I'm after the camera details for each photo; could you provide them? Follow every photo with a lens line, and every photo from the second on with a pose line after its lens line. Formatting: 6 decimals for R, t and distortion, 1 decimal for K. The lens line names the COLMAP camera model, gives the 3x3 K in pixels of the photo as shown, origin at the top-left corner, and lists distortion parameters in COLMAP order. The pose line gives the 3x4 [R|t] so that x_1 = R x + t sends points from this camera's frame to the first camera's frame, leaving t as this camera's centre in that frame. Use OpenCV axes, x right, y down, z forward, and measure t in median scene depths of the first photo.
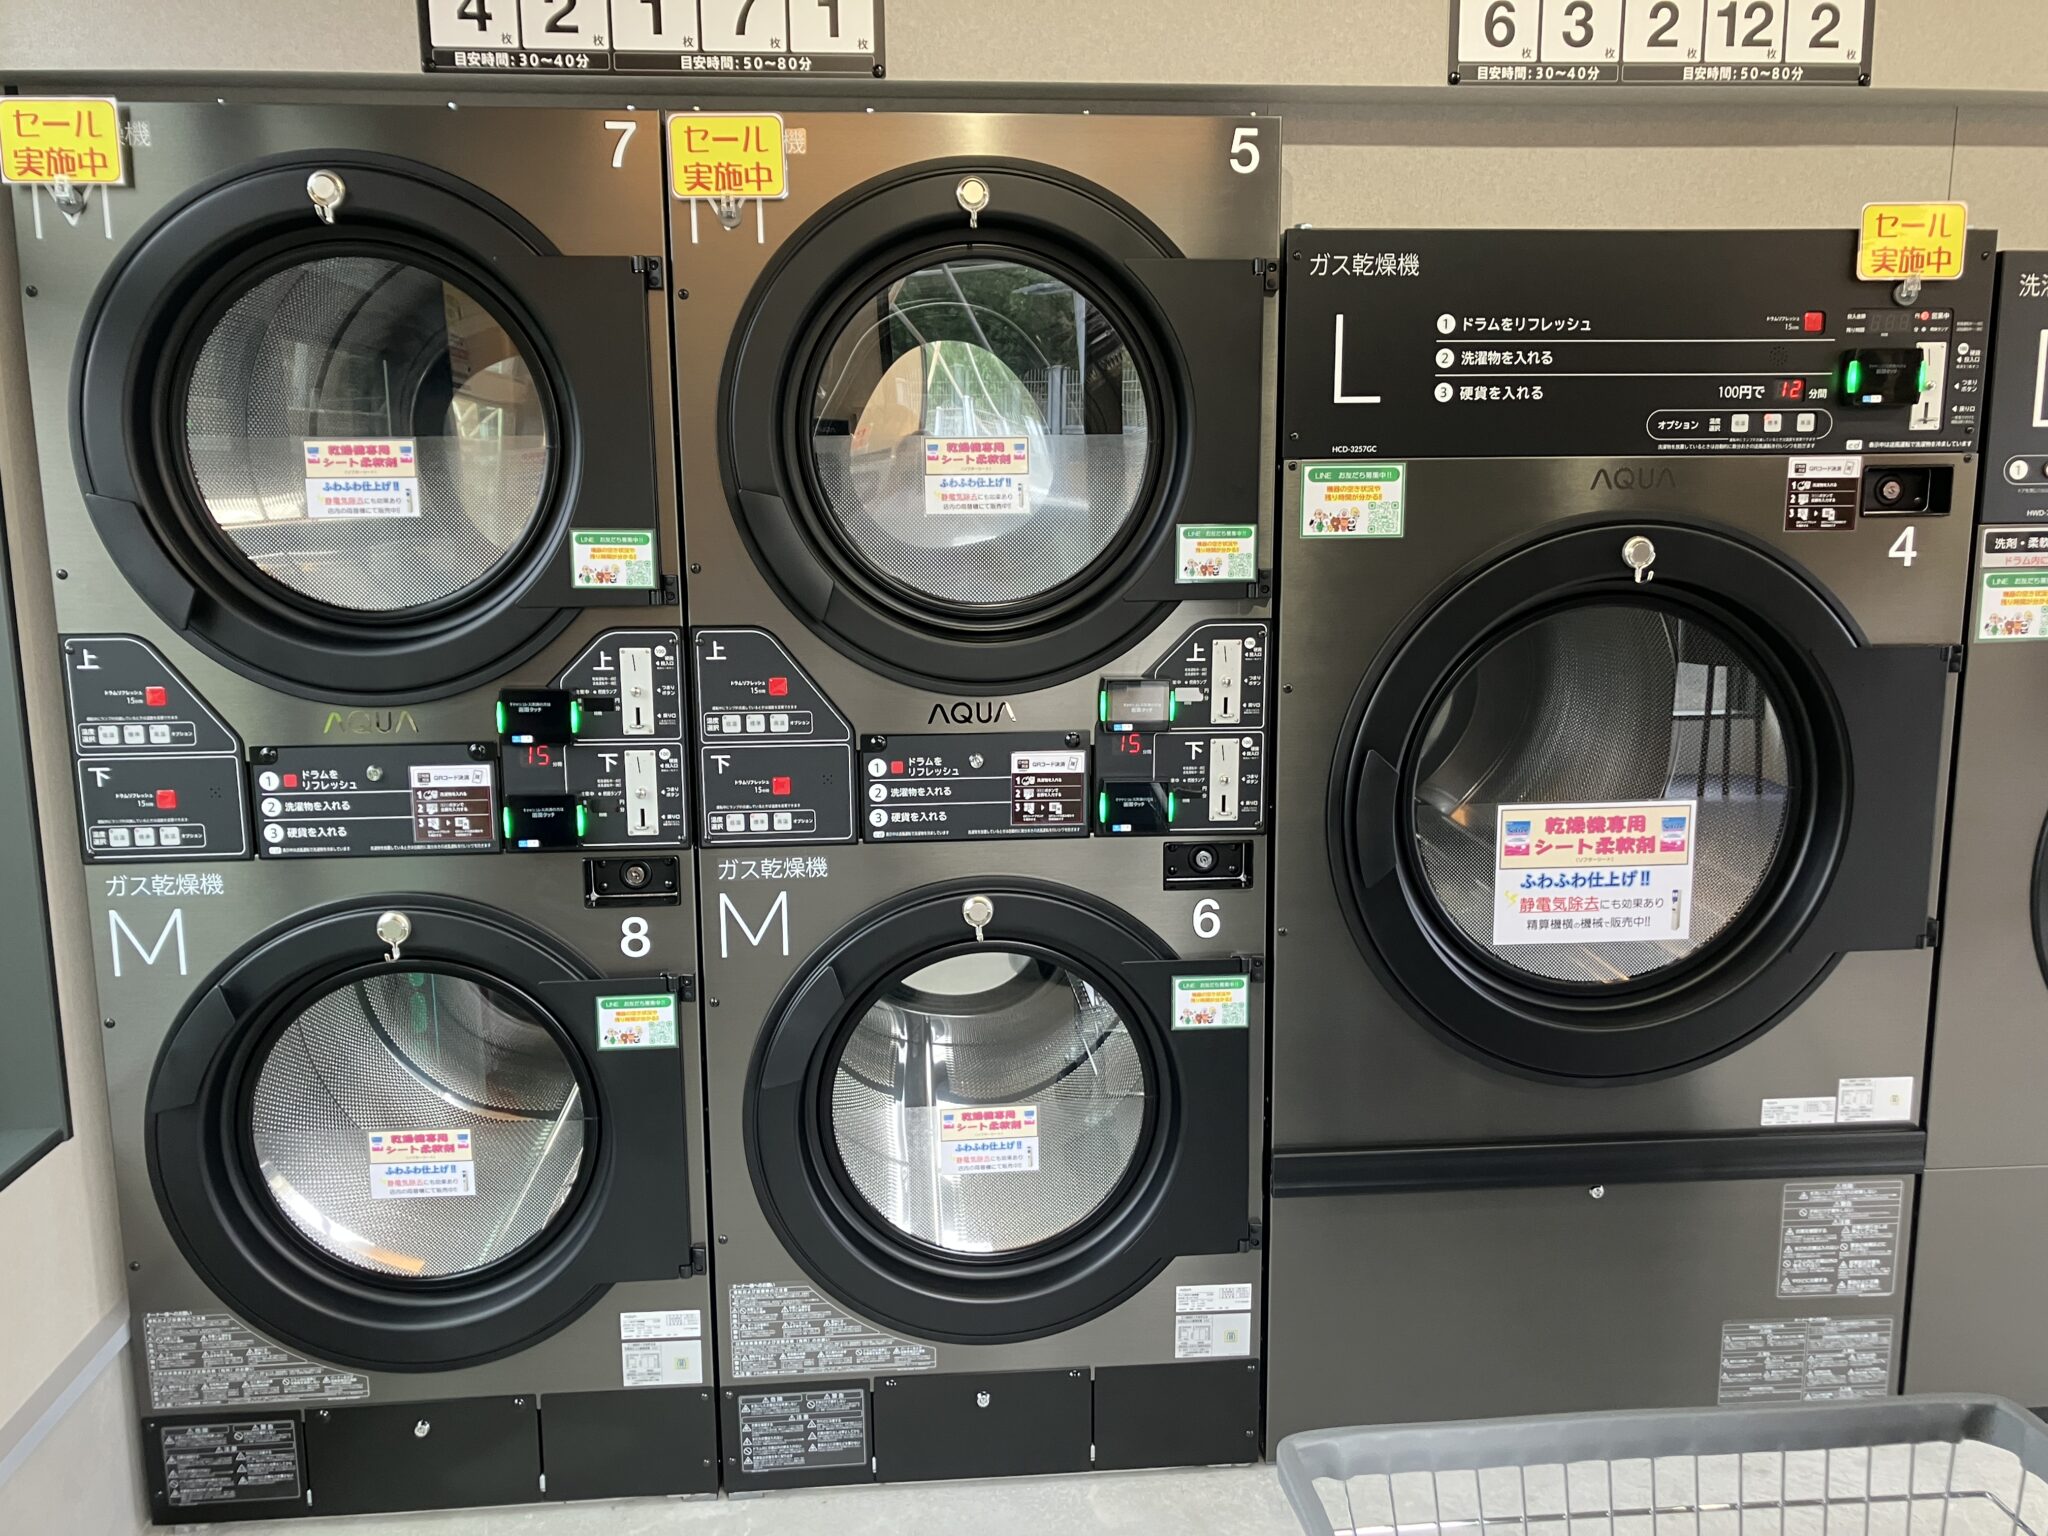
lens RADIAL K [[1682.1, 0, 1032.5], [0, 1682.1, 755.4], [0, 0, 1]] dist [0.030223, -0.033241]
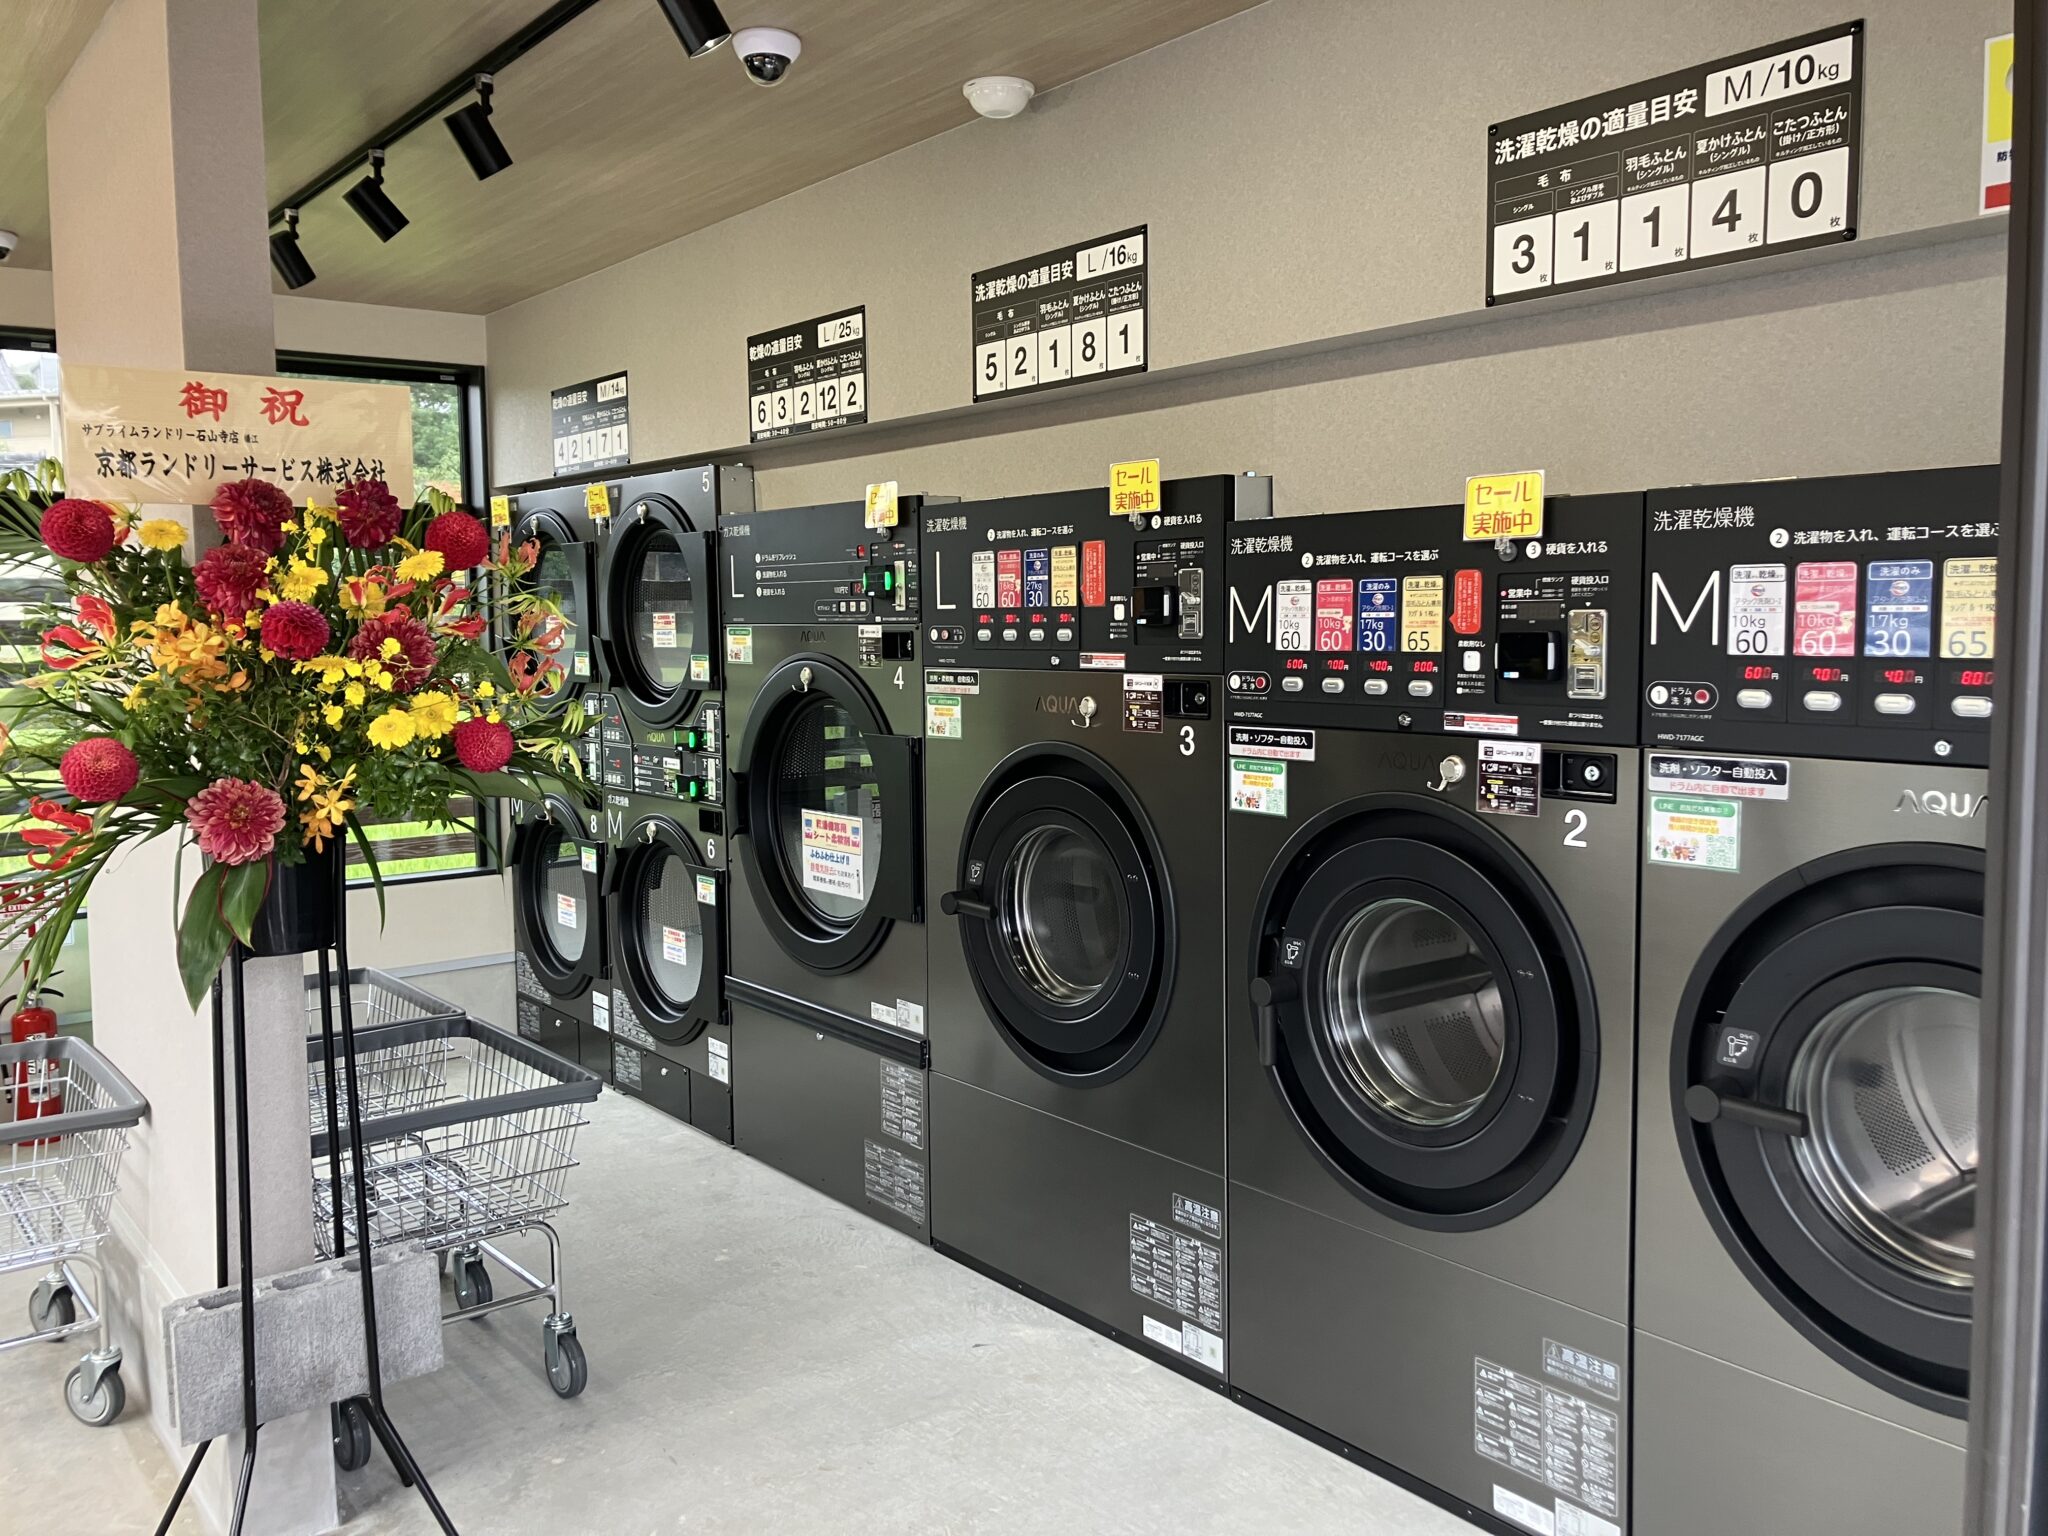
lens RADIAL K [[1682.1, 0, 1009.6], [0, 1682.1, 751.5], [0, 0, 1]] dist [0.030223, -0.033241]
pose [[0.545915, 0.069349, -0.834966, 1.970656], [-0.140452, 0.990041, -0.009601, -0.049263], [0.825985, 0.122513, 0.550218, 0.169802]]
